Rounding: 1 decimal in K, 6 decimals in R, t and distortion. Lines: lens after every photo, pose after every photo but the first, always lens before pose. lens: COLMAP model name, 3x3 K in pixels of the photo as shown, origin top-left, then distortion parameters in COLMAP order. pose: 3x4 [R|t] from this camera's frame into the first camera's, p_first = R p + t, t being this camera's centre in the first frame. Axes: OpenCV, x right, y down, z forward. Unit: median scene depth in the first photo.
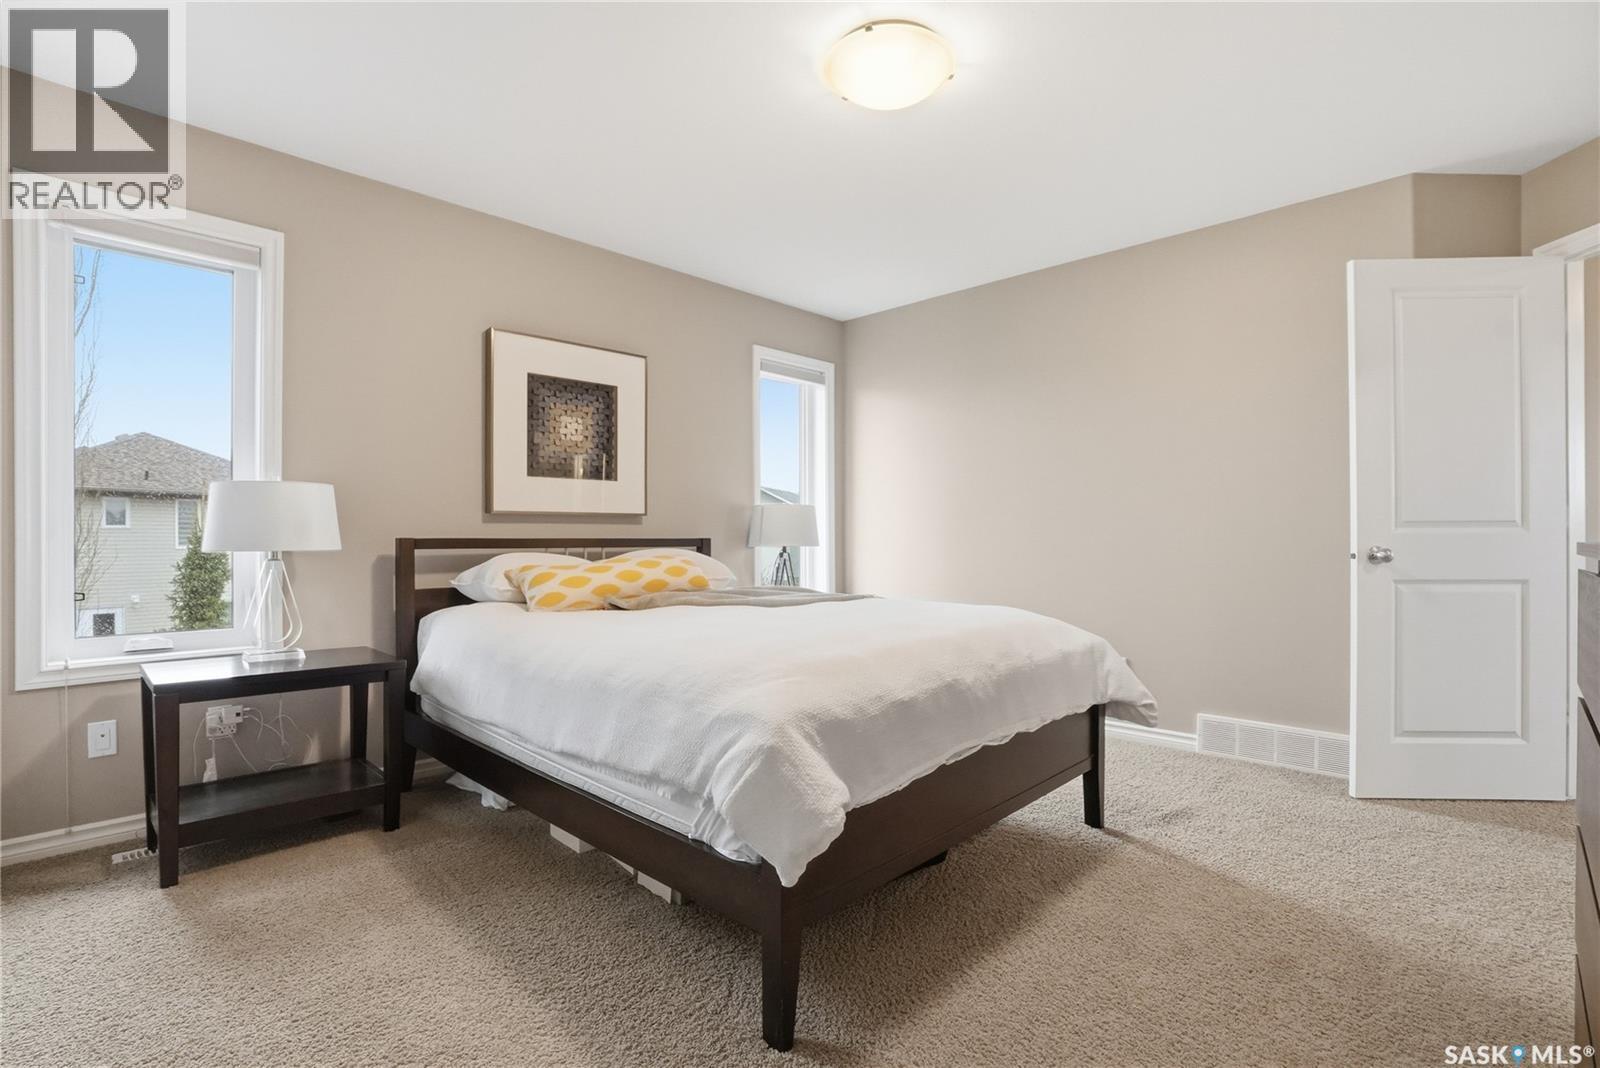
lens RADIAL K [[771.7, 0, 795.2], [0, 771.7, 524.9], [0, 0, 1]] dist [-0.020231, -0.000156]
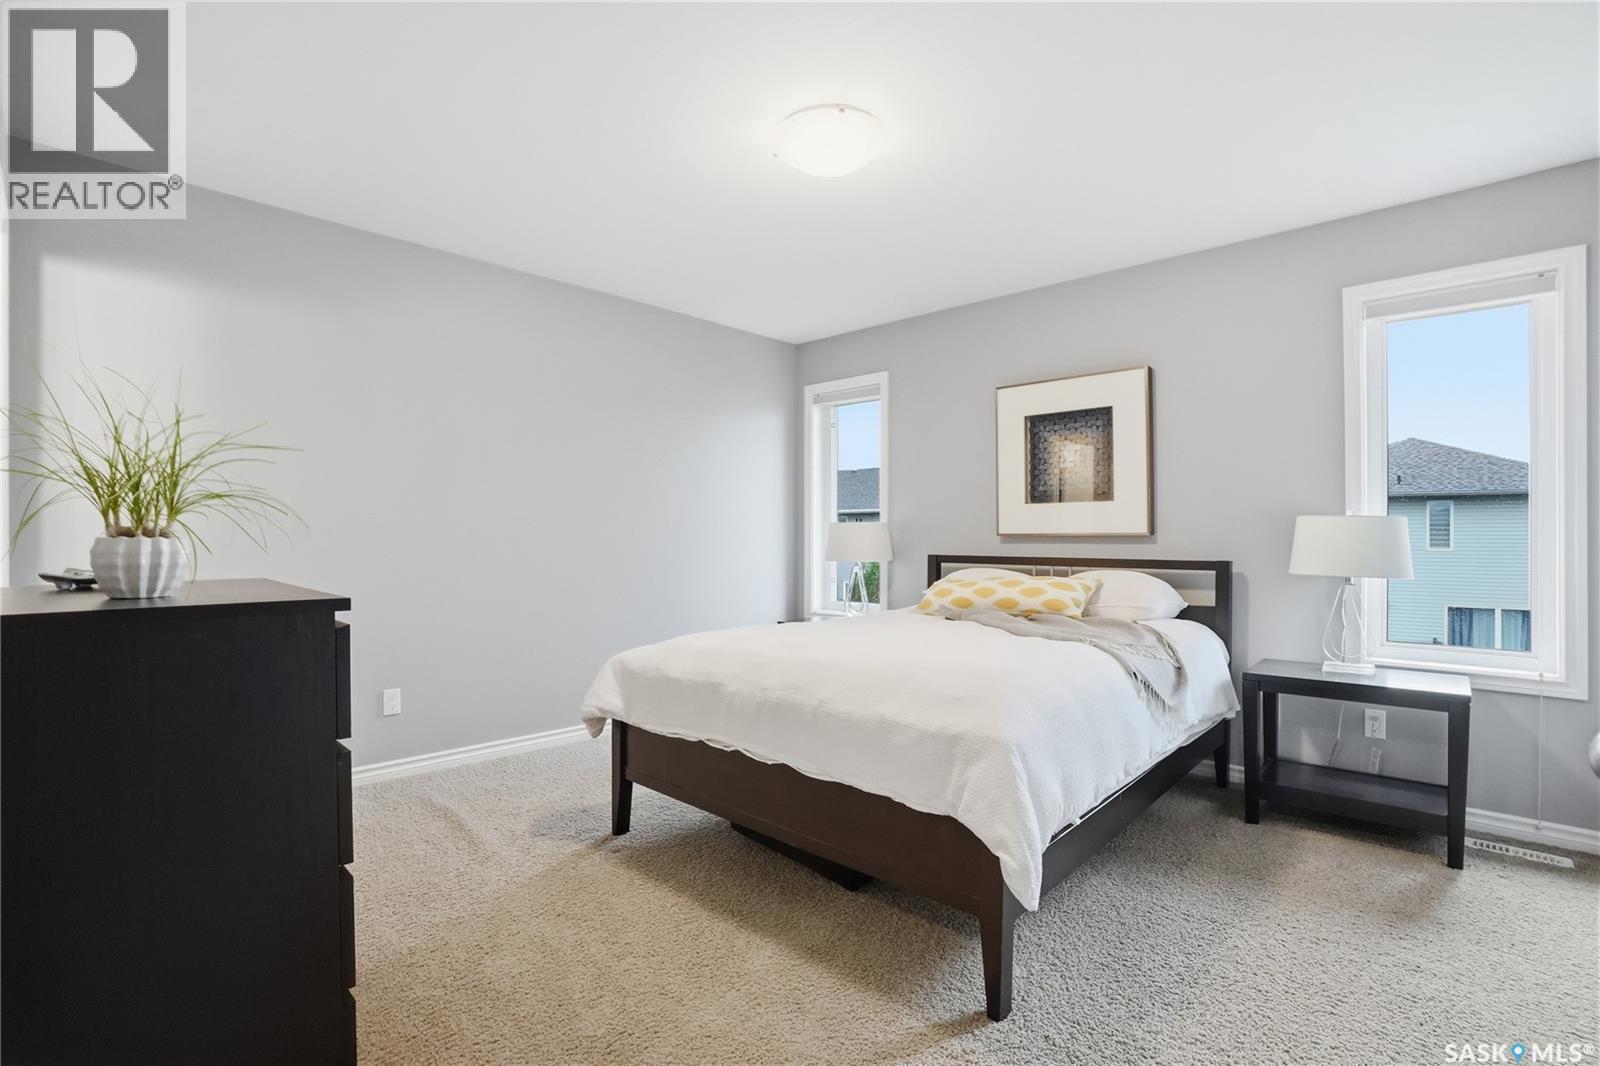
lens RADIAL K [[771.7, 0, 795.7], [0, 771.7, 537.8], [0, 0, 1]] dist [-0.020231, -0.000156]
pose [[-0.023884, 0.012055, -0.999642, 0.817950], [0.008828, 0.999891, 0.011847, -0.026475], [0.999676, -0.008542, -0.023988, 0.652793]]
